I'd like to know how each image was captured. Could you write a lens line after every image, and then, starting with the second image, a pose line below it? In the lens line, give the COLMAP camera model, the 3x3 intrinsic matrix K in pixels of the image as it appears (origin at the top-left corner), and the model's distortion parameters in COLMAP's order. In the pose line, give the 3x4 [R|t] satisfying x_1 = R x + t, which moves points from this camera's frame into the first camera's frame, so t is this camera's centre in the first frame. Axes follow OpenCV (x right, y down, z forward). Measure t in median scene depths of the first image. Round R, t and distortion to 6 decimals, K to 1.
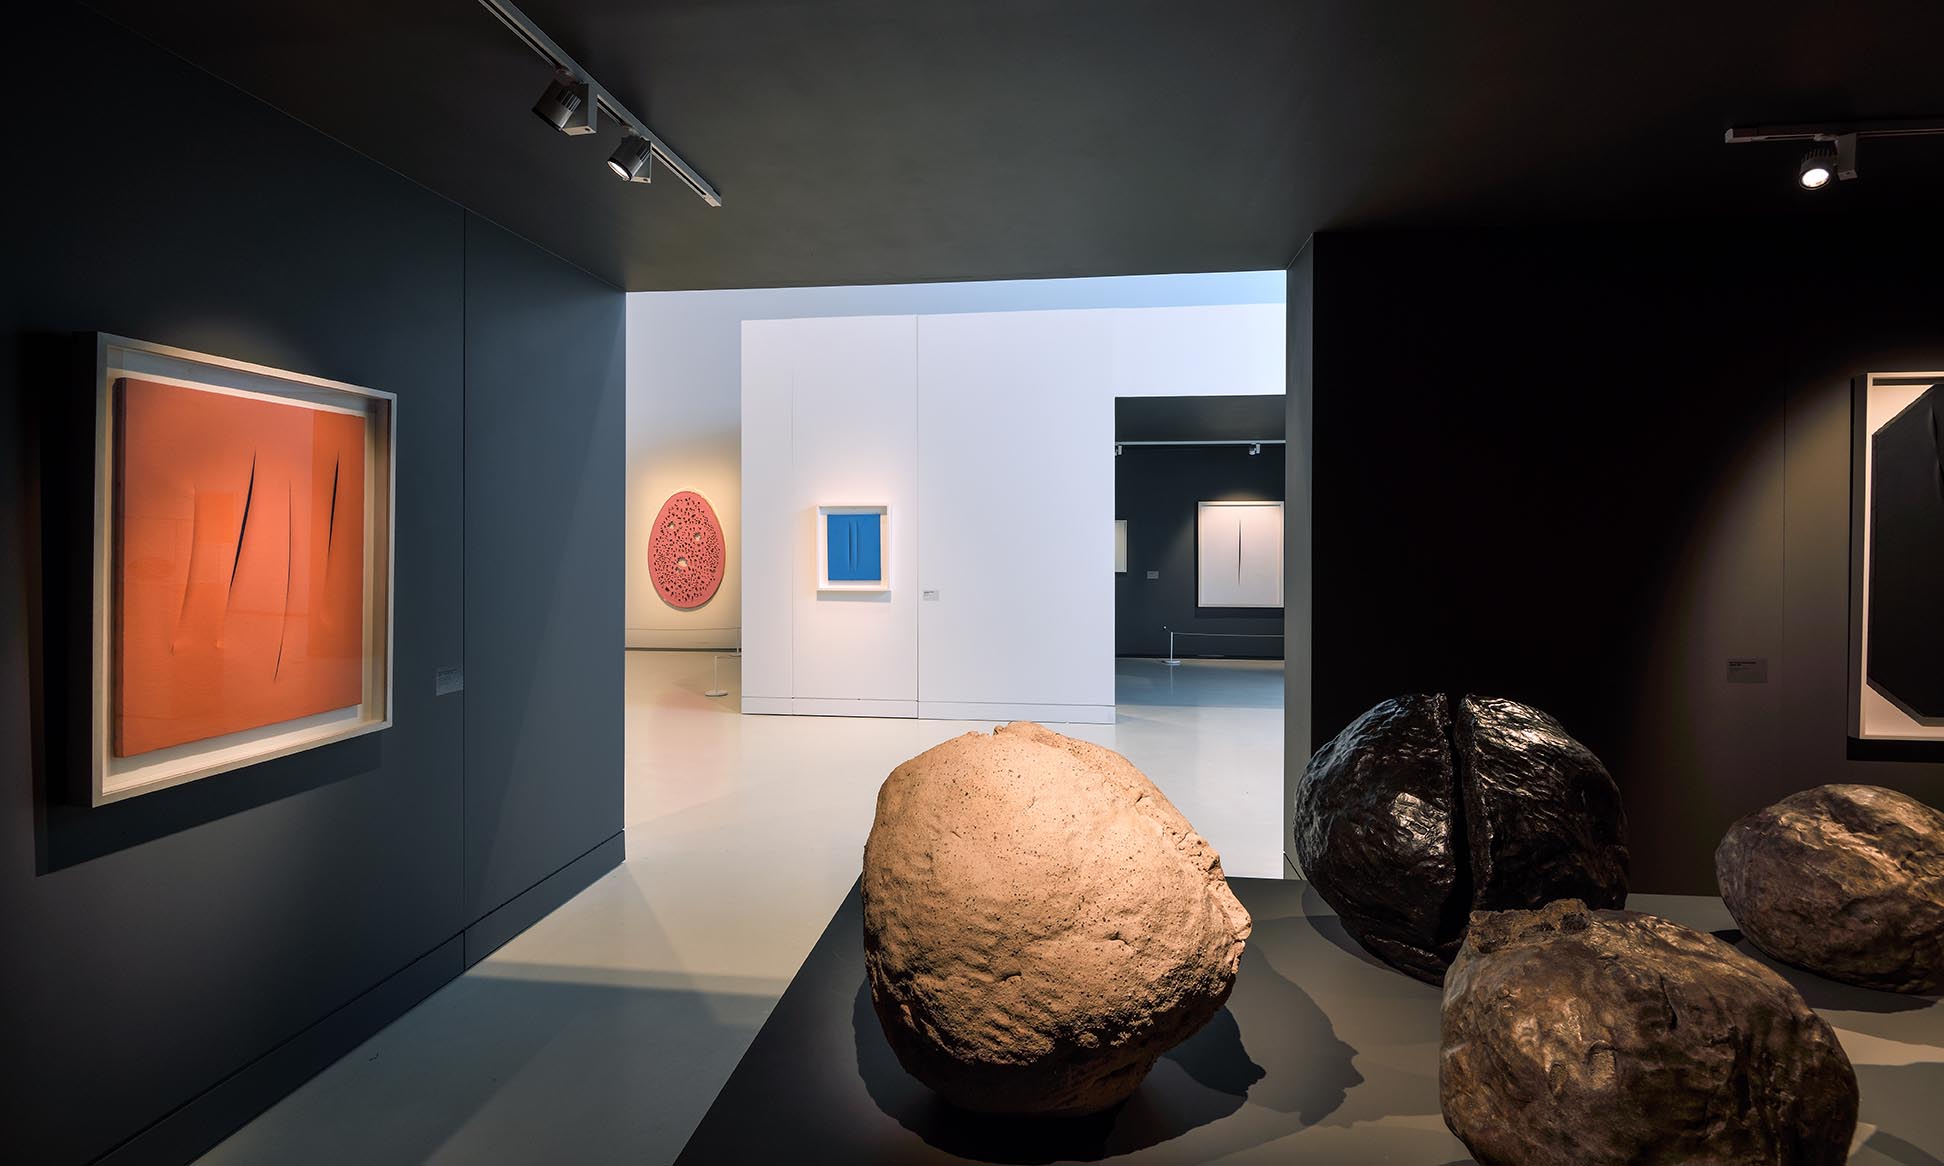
lens RADIAL K [[901.3, 0, 967.4], [0, 901.3, 535.3], [0, 0, 1]] dist [-0.096607, -0.000101]
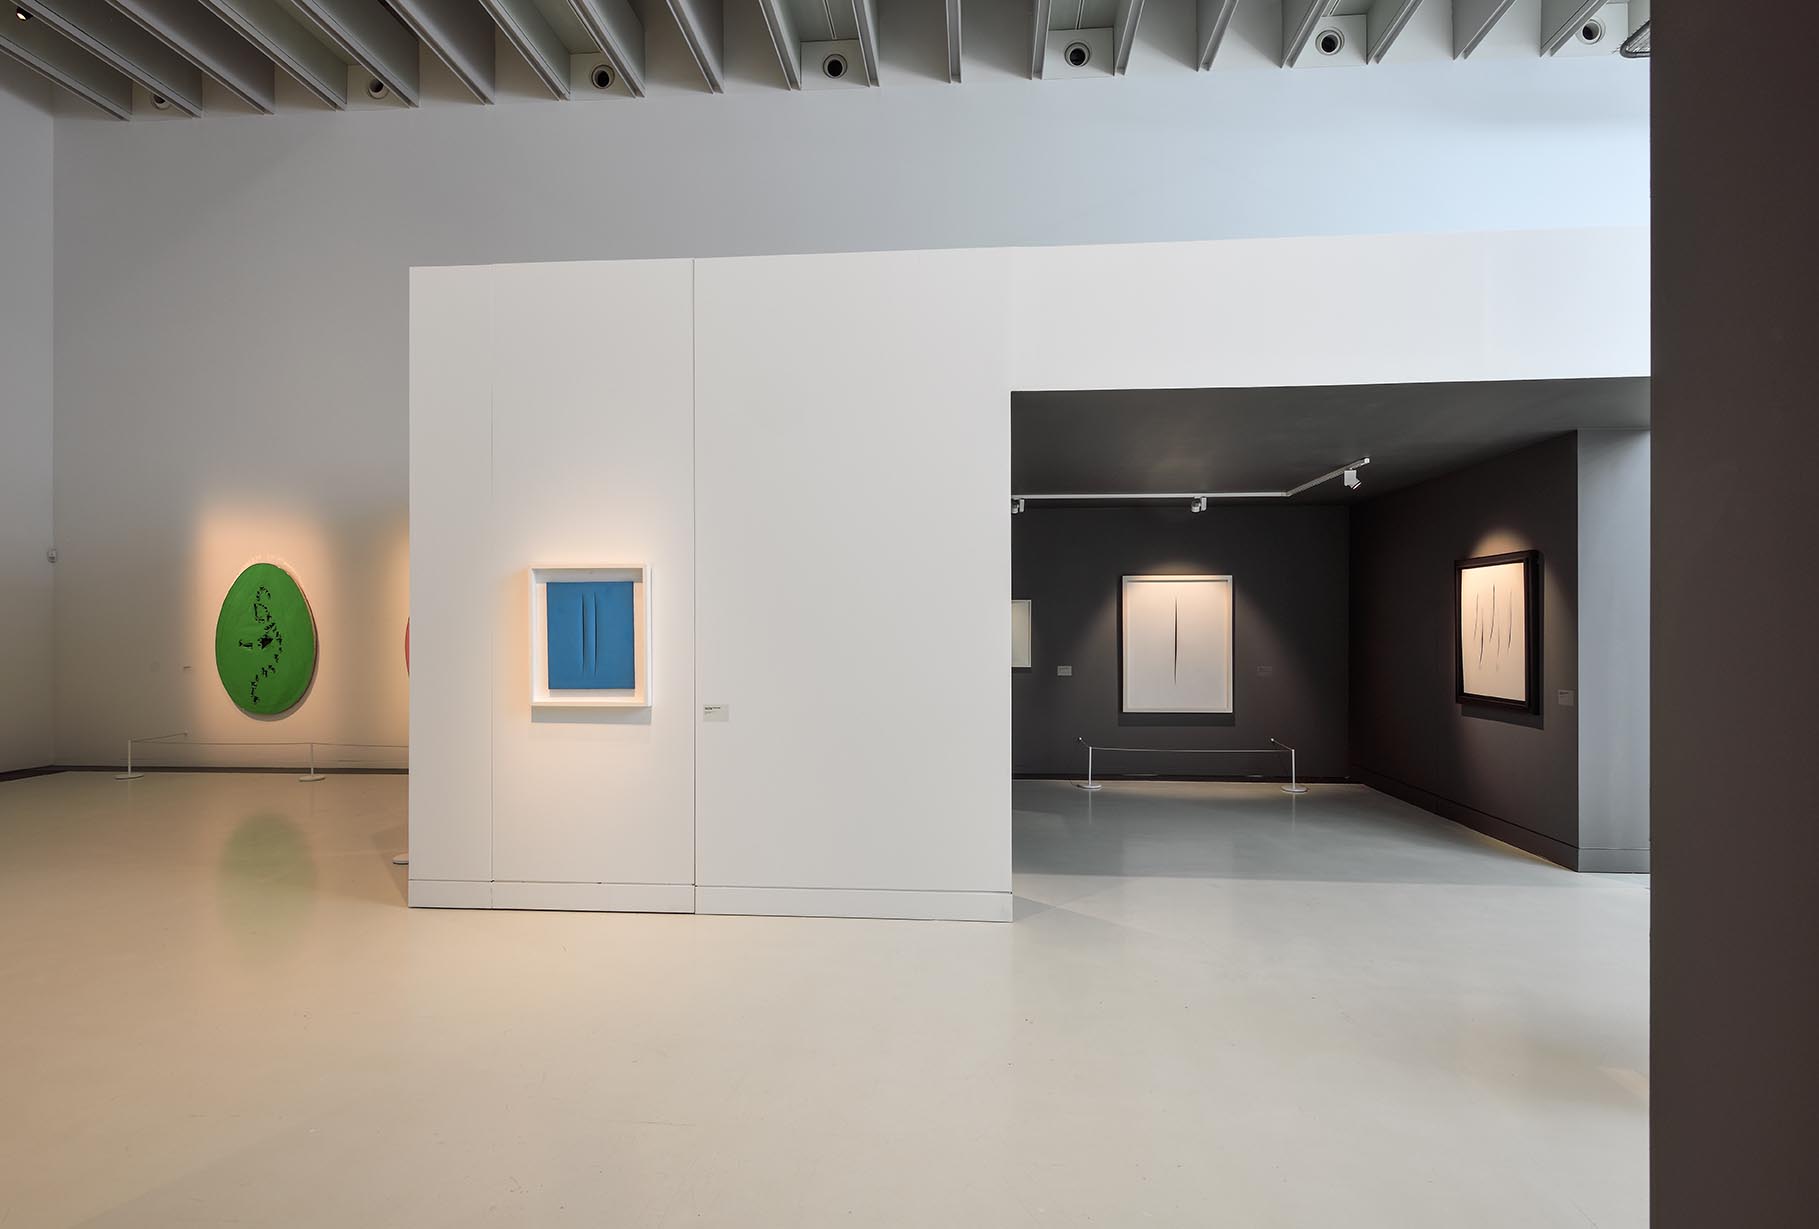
lens RADIAL K [[866.9, 0, 909.5], [0, 866.9, 614.5], [0, 0, 1]] dist [-0.000832, -0.000092]
pose [[0.999239, -0.001083, 0.038995, 0.047514], [0.001462, 0.999952, -0.009677, 0.003452], [-0.038983, 0.009727, 0.999193, 0.274802]]
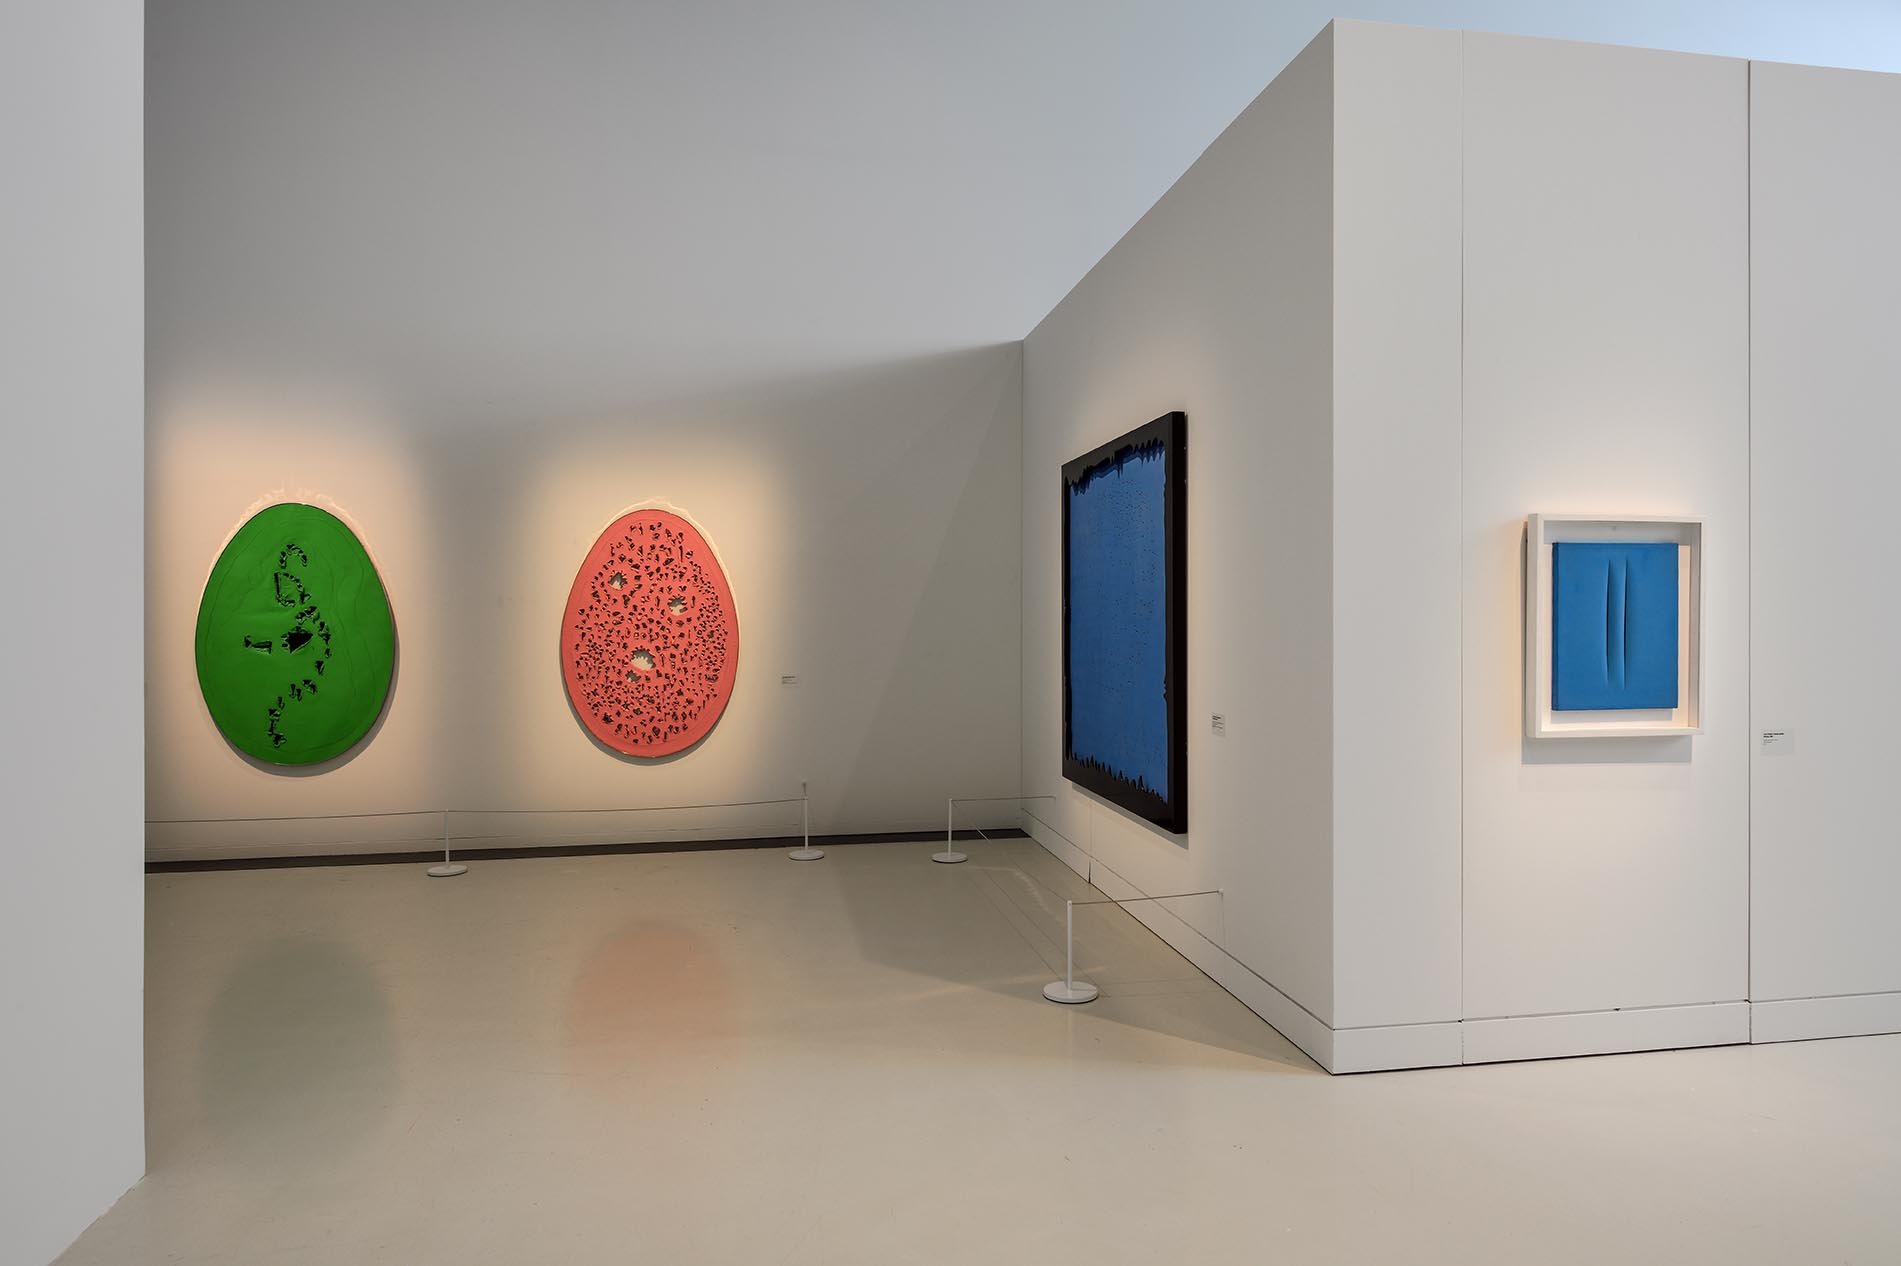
lens RADIAL K [[1186.7, 0, 950.5], [0, 1186.7, 633.0], [0, 0, 1]] dist [0.003671, 0.001070]
pose [[0.960301, -0.003252, 0.278946, -0.381301], [-0.001650, 0.999848, 0.017337, 0.005295], [-0.278960, -0.017109, 0.960150, 0.400604]]
